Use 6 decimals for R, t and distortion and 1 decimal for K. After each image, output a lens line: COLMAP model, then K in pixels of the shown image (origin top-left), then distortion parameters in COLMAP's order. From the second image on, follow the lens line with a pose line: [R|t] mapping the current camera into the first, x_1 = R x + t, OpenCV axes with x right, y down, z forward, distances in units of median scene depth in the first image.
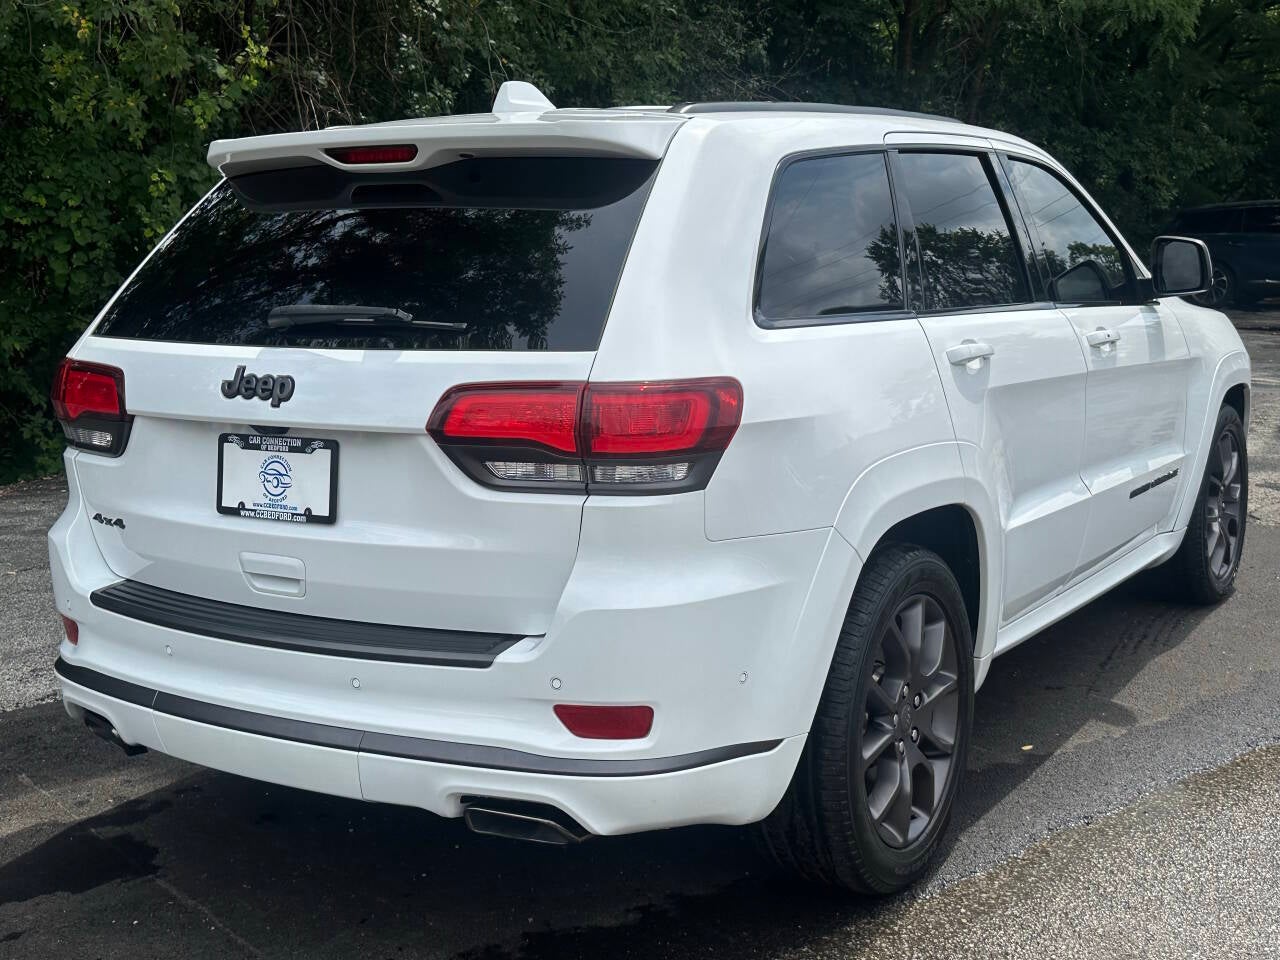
lens RADIAL K [[1539.5, 0, 639.4], [0, 1539.5, 485.0], [0, 0, 1]] dist [0.118128, 0.000000]
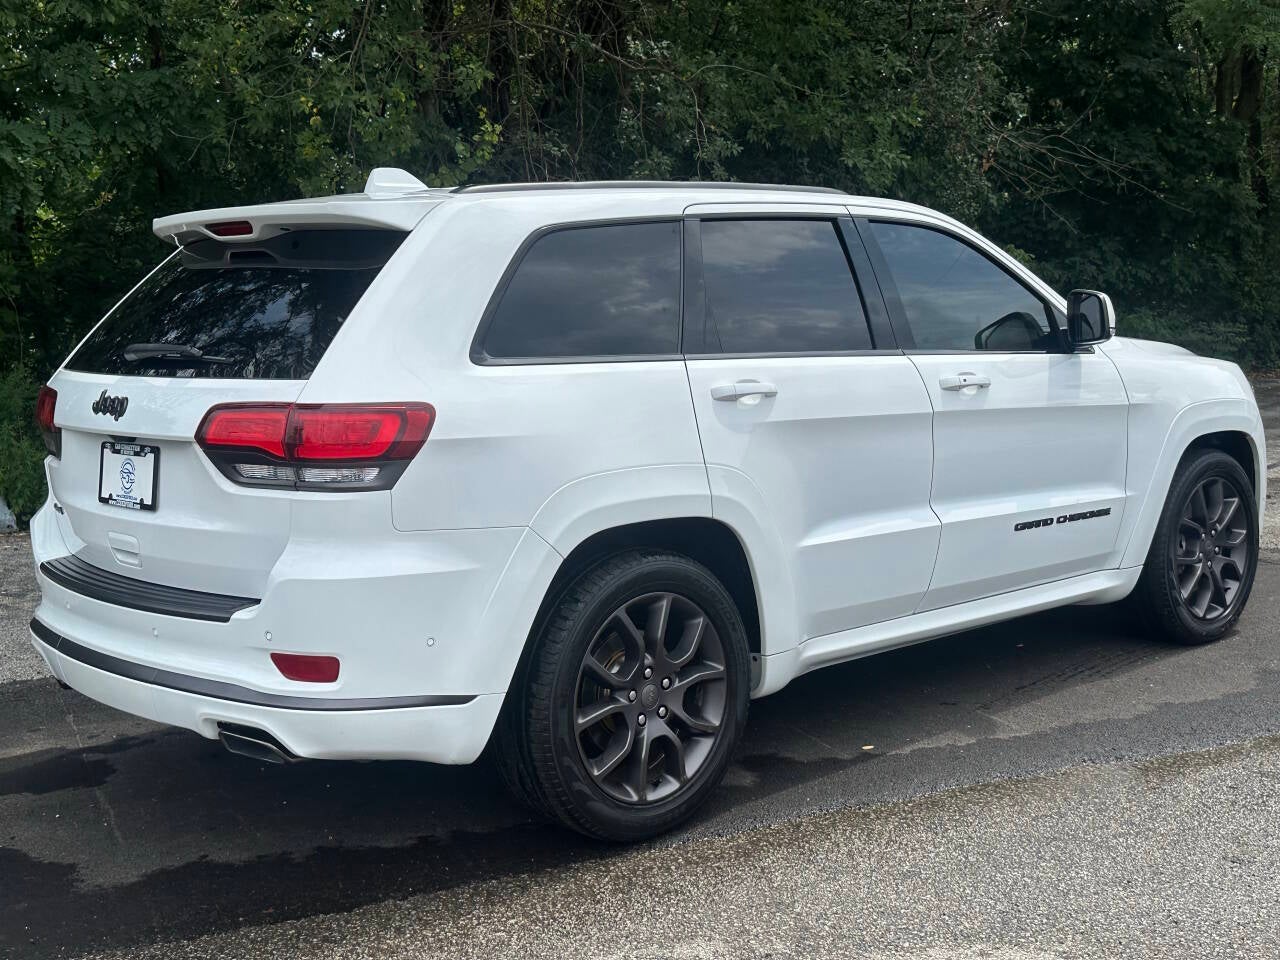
lens RADIAL K [[1539.5, 0, 641.8], [0, 1539.5, 494.4], [0, 0, 1]] dist [0.118128, 0.000000]
pose [[0.967218, 0.027552, -0.252450, 0.512999], [-0.034353, 0.999155, -0.022573, 0.025872], [0.251615, 0.030505, 0.967347, -0.163400]]
